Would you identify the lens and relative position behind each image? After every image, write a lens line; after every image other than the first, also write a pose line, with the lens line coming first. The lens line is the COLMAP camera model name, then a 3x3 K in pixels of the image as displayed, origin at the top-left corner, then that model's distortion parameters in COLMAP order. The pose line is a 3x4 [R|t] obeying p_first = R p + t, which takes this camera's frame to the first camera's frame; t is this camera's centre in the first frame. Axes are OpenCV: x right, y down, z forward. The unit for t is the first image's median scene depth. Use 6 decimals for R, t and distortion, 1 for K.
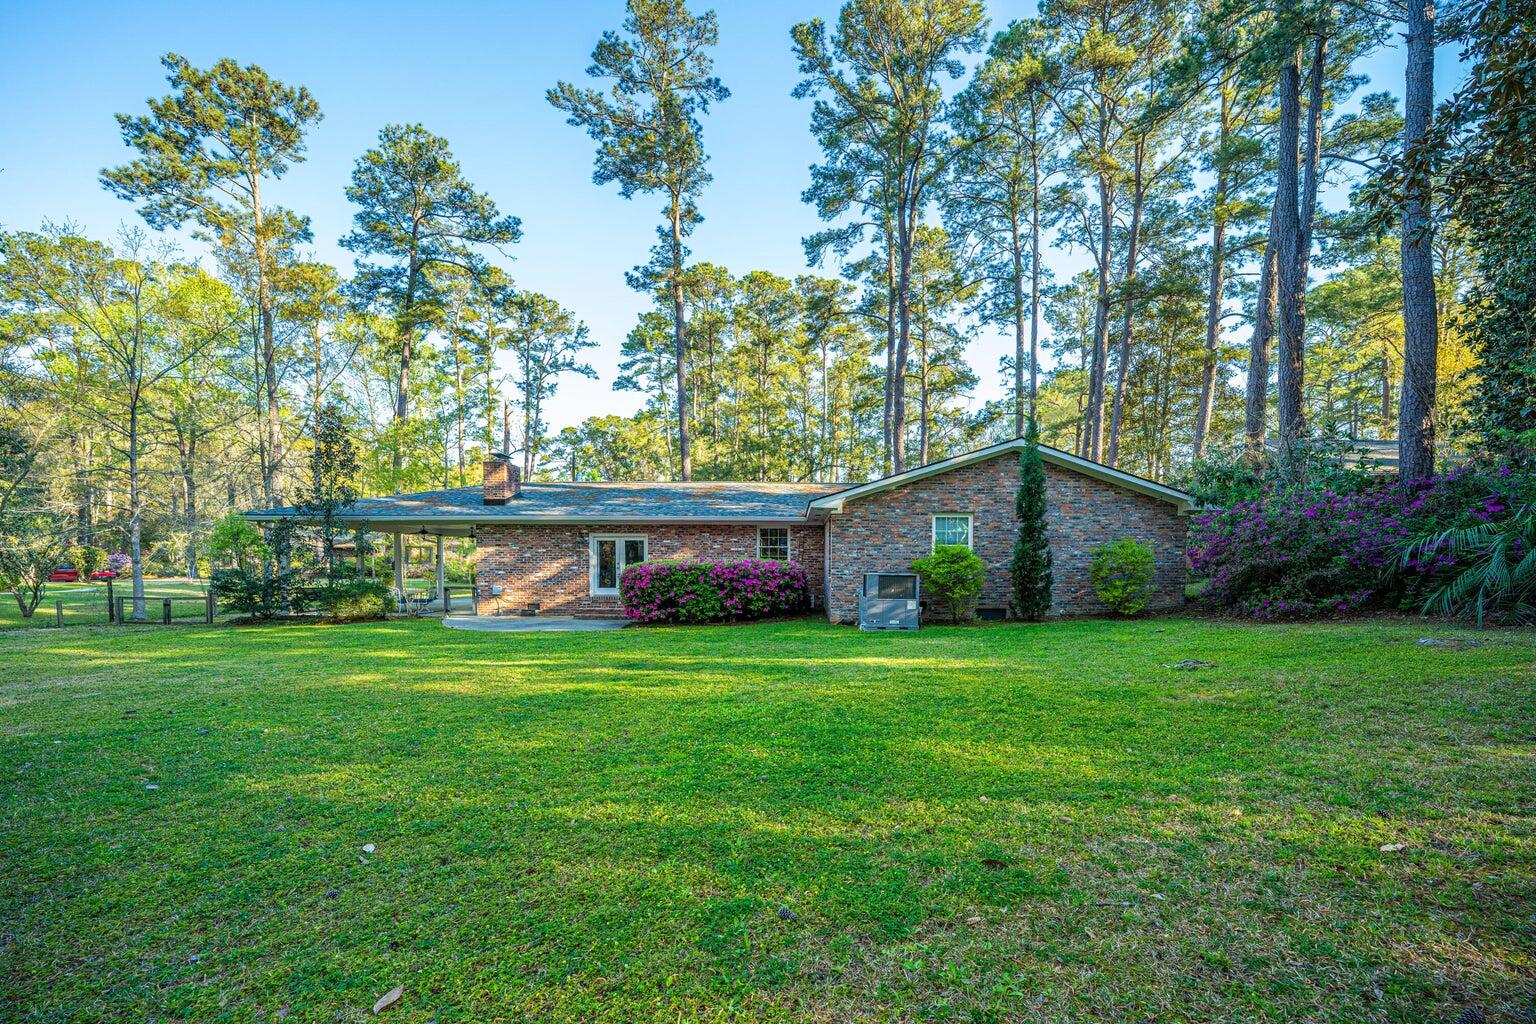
lens RADIAL K [[649.9, 0, 768.3], [0, 649.9, 614.4], [0, 0, 1]] dist [-0.000471, -0.003025]
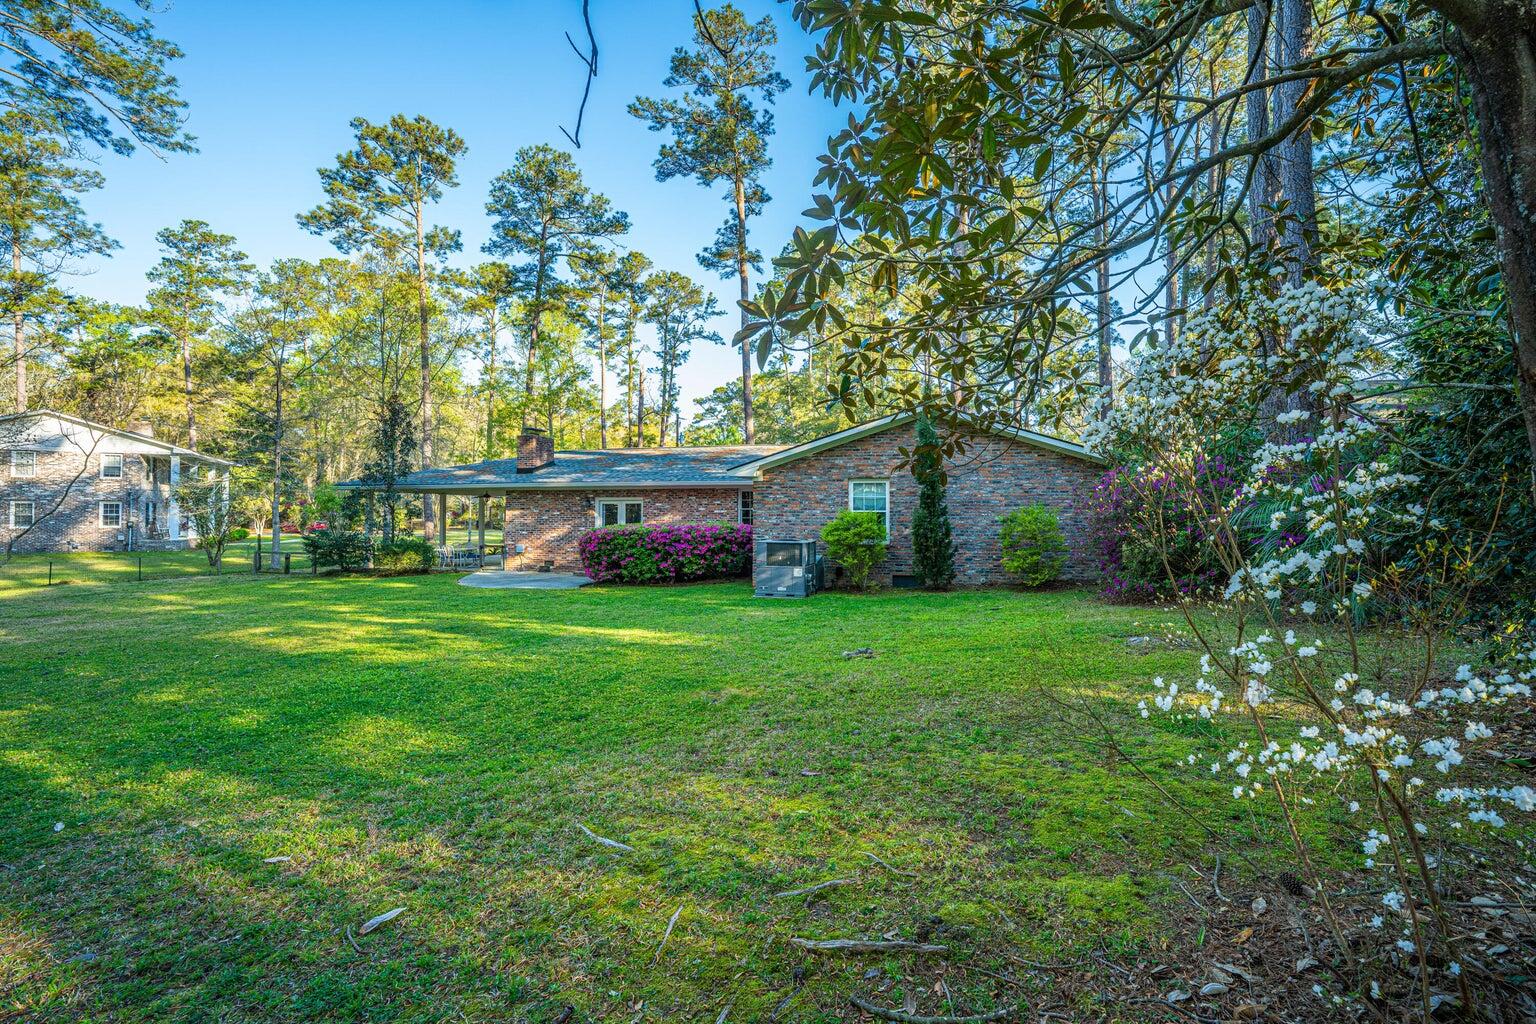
lens RADIAL K [[634.8, 0, 758.6], [0, 634.8, 536.1], [0, 0, 1]] dist [-0.020149, -0.000224]
pose [[0.978643, 0.002546, -0.205552, 0.103469], [-0.011738, 0.998984, -0.043513, -0.007595], [0.205233, 0.044996, 0.977678, 0.004339]]
